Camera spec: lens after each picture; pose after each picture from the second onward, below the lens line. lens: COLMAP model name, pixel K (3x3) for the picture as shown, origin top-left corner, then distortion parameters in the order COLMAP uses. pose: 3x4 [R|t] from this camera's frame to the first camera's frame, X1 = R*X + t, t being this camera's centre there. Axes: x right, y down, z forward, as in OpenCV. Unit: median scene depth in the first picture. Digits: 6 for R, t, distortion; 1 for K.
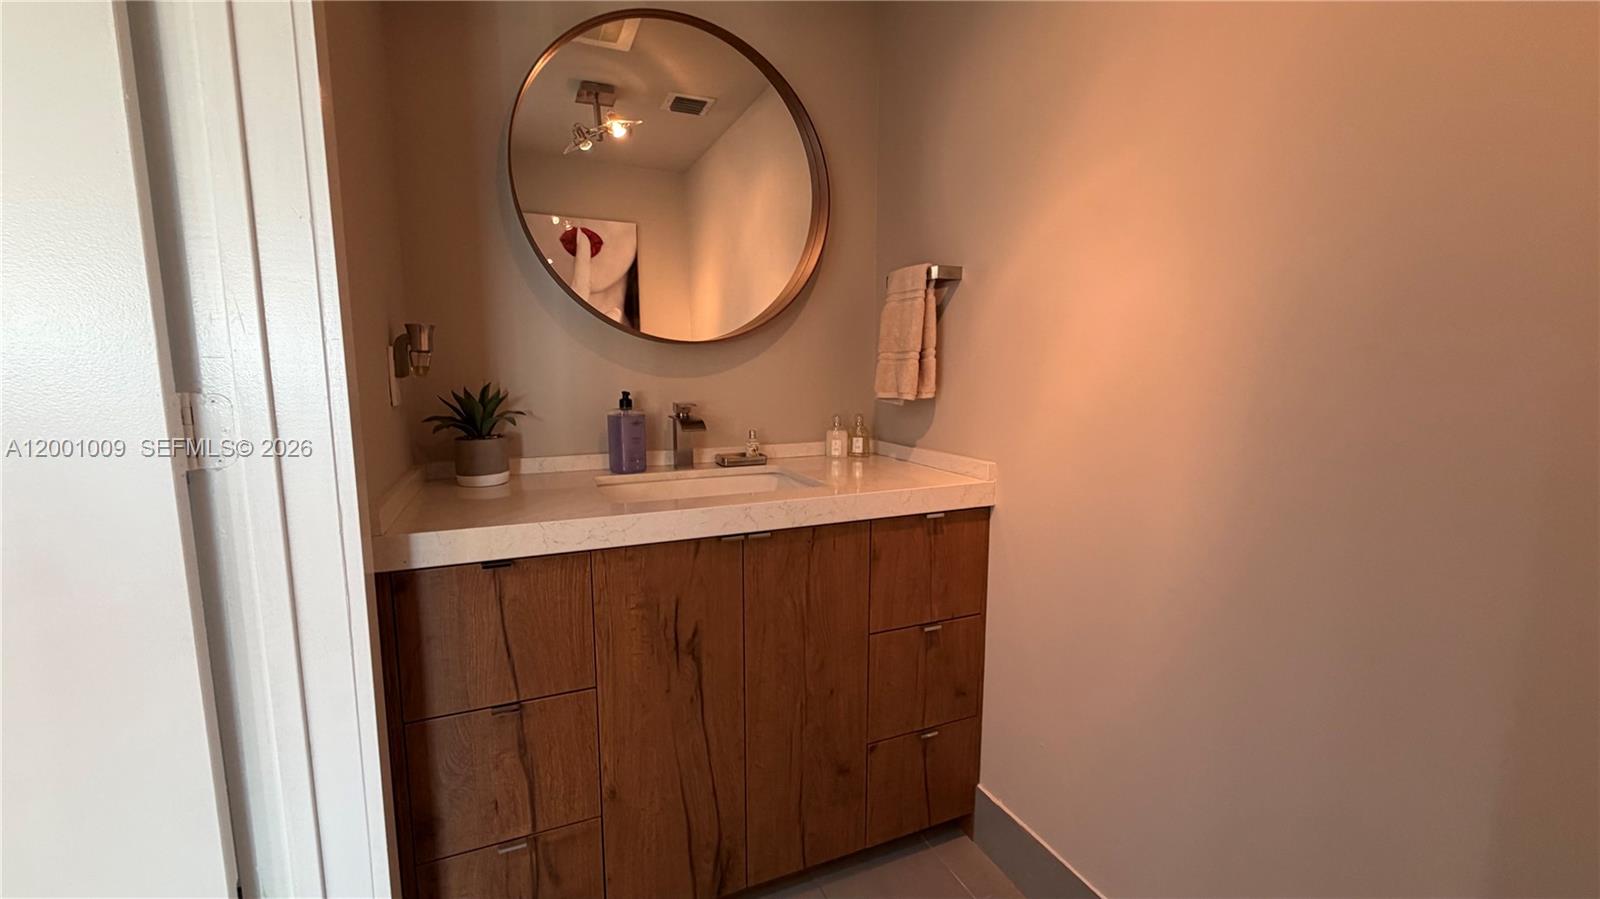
lens RADIAL K [[633.8, 0, 801.0], [0, 633.8, 448.9], [0, 0, 1]] dist [0.001828, -0.000120]
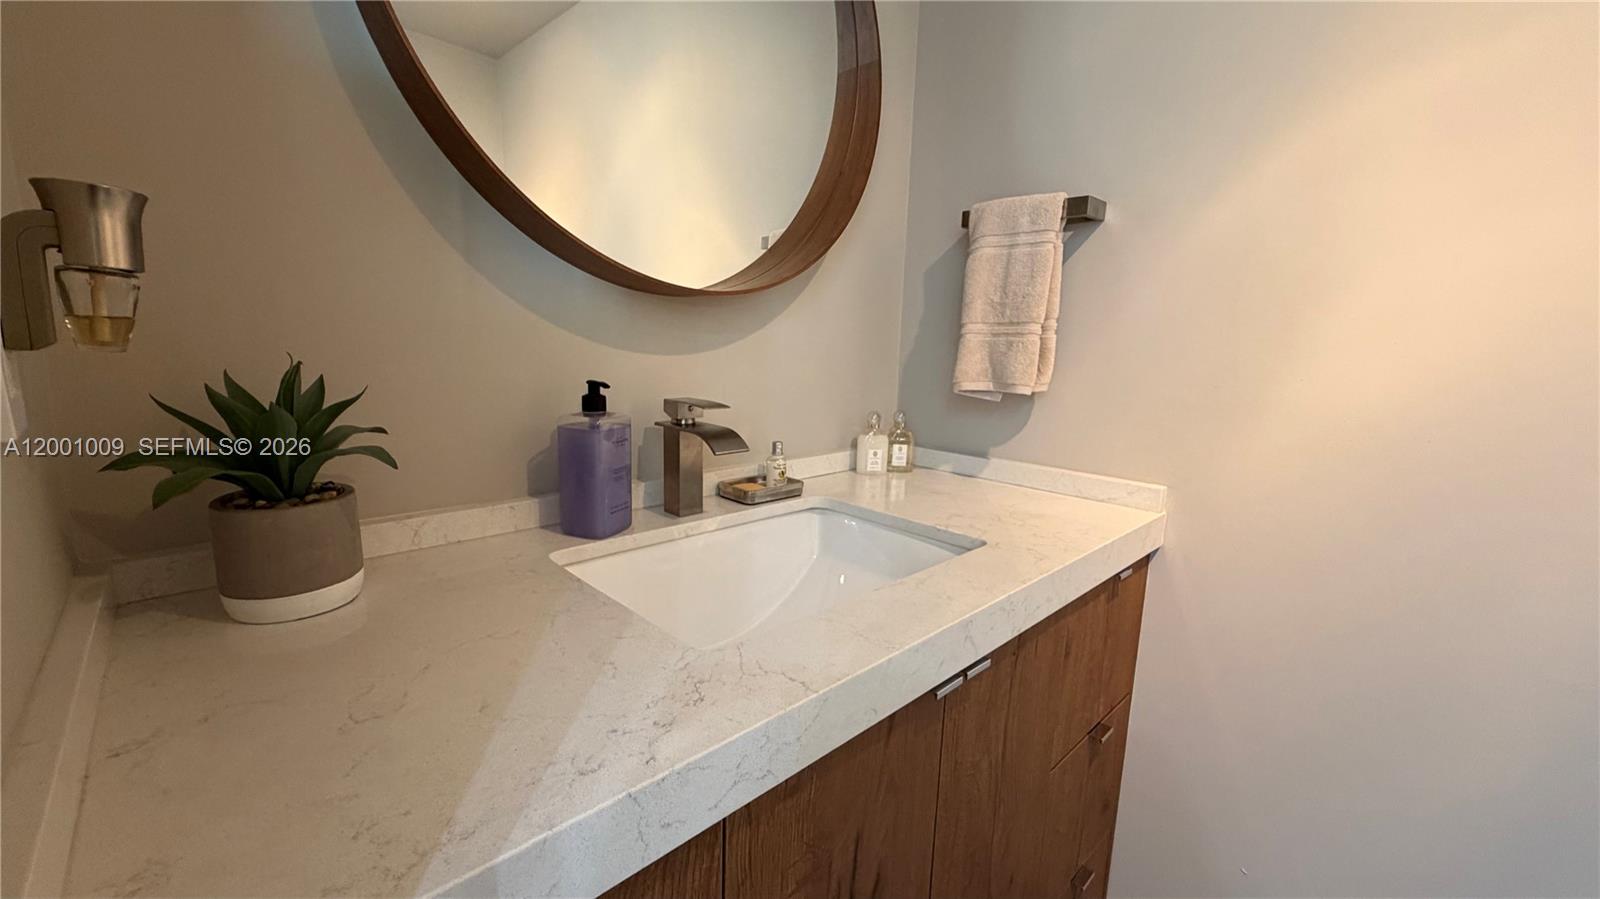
lens RADIAL K [[633.8, 0, 796.6], [0, 633.8, 448.5], [0, 0, 1]] dist [0.001828, -0.000120]
pose [[0.937028, -0.031823, 0.347802, -0.288762], [0.015392, 0.998635, 0.049904, -0.055337], [-0.348916, -0.041408, 0.936239, 0.429021]]
